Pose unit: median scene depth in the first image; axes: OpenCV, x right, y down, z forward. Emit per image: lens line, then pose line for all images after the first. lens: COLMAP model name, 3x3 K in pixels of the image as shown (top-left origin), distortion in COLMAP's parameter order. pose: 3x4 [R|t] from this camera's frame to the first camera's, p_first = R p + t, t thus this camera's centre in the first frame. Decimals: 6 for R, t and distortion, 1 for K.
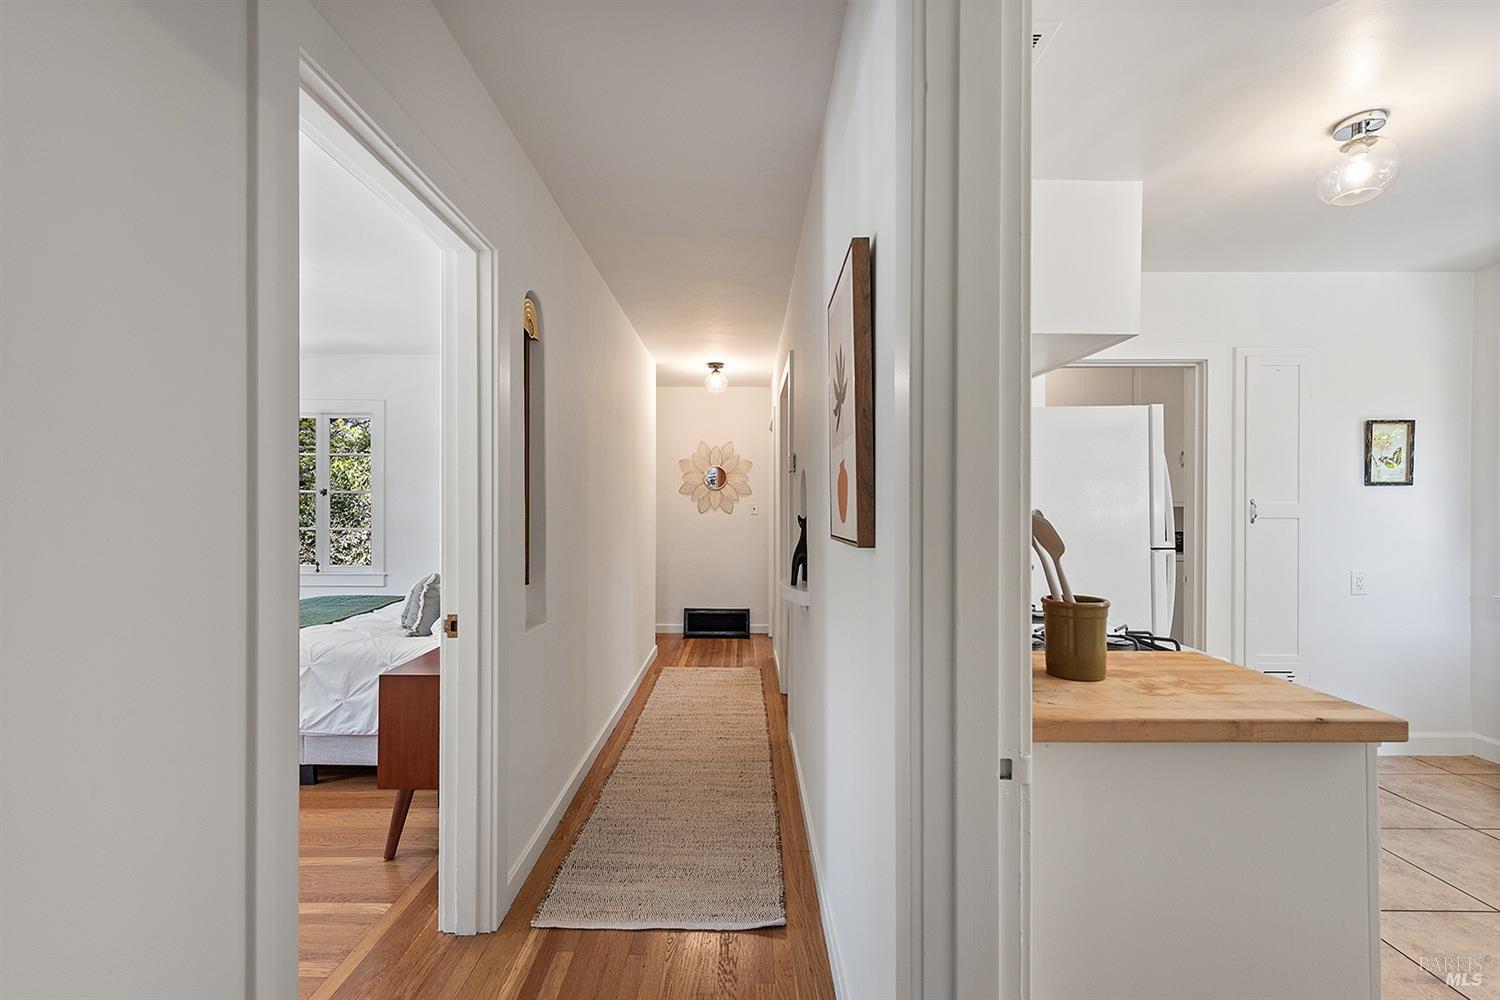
lens RADIAL K [[628.9, 0, 750.0], [0, 628.9, 500.0], [0, 0, 1]] dist [0.011095, -0.000204]
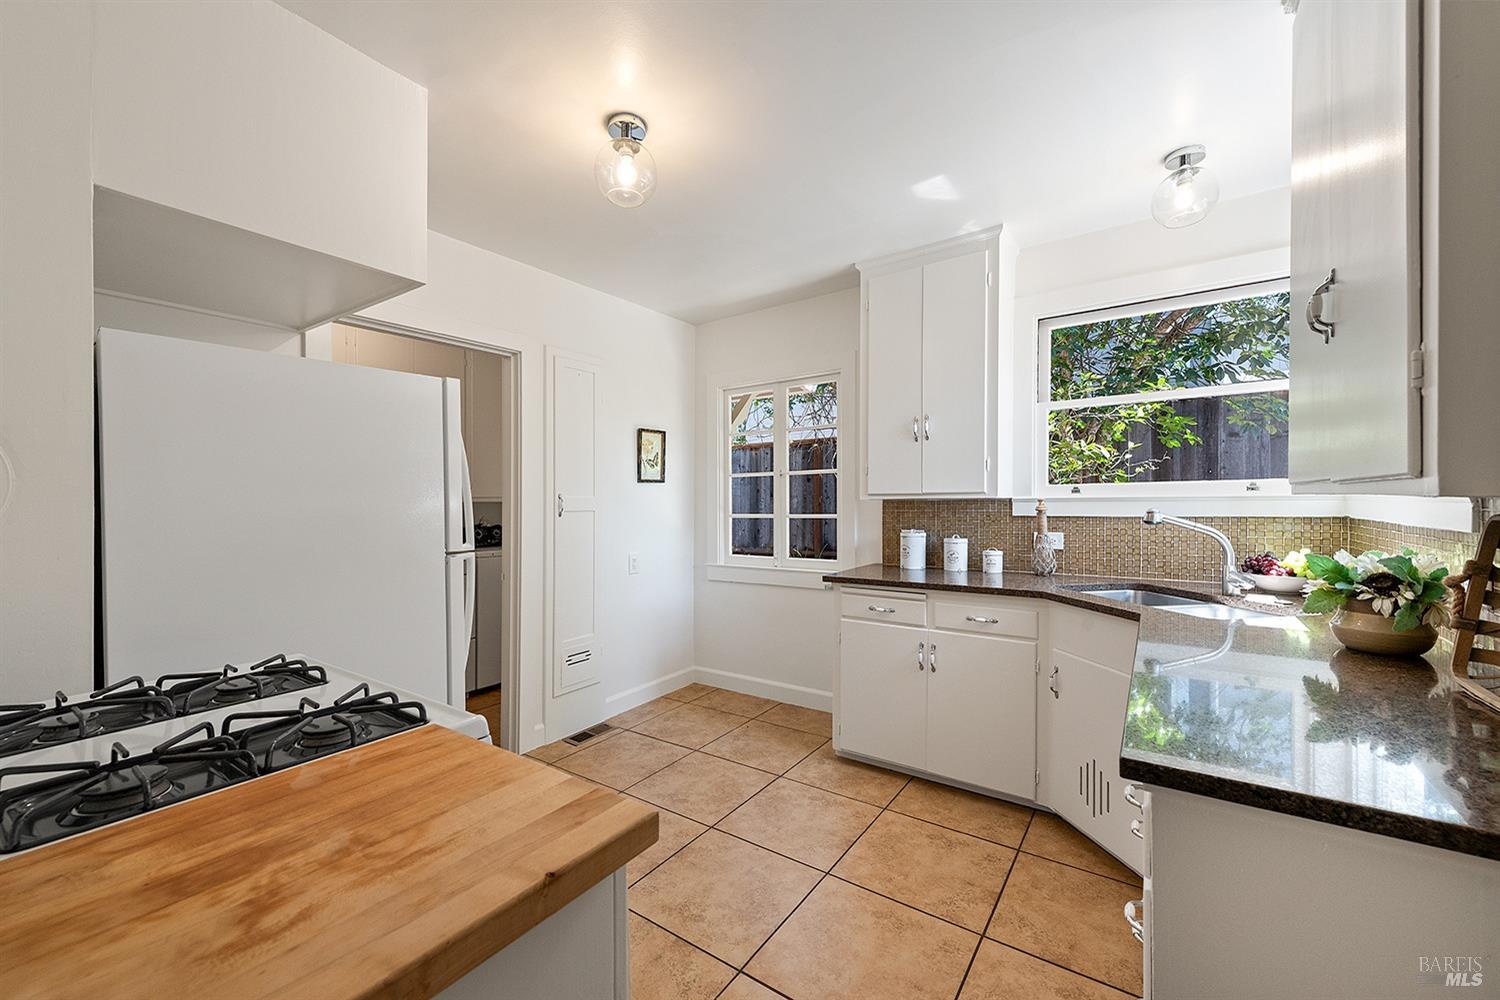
lens RADIAL K [[608.2, 0, 740.8], [0, 608.2, 495.4], [0, 0, 1]] dist [0.000294, 0.000051]
pose [[0.598056, -0.000510, 0.801454, 0.161966], [-0.000141, 1.000000, 0.000741, 0.000660], [-0.801454, -0.000556, 0.598056, 0.154405]]
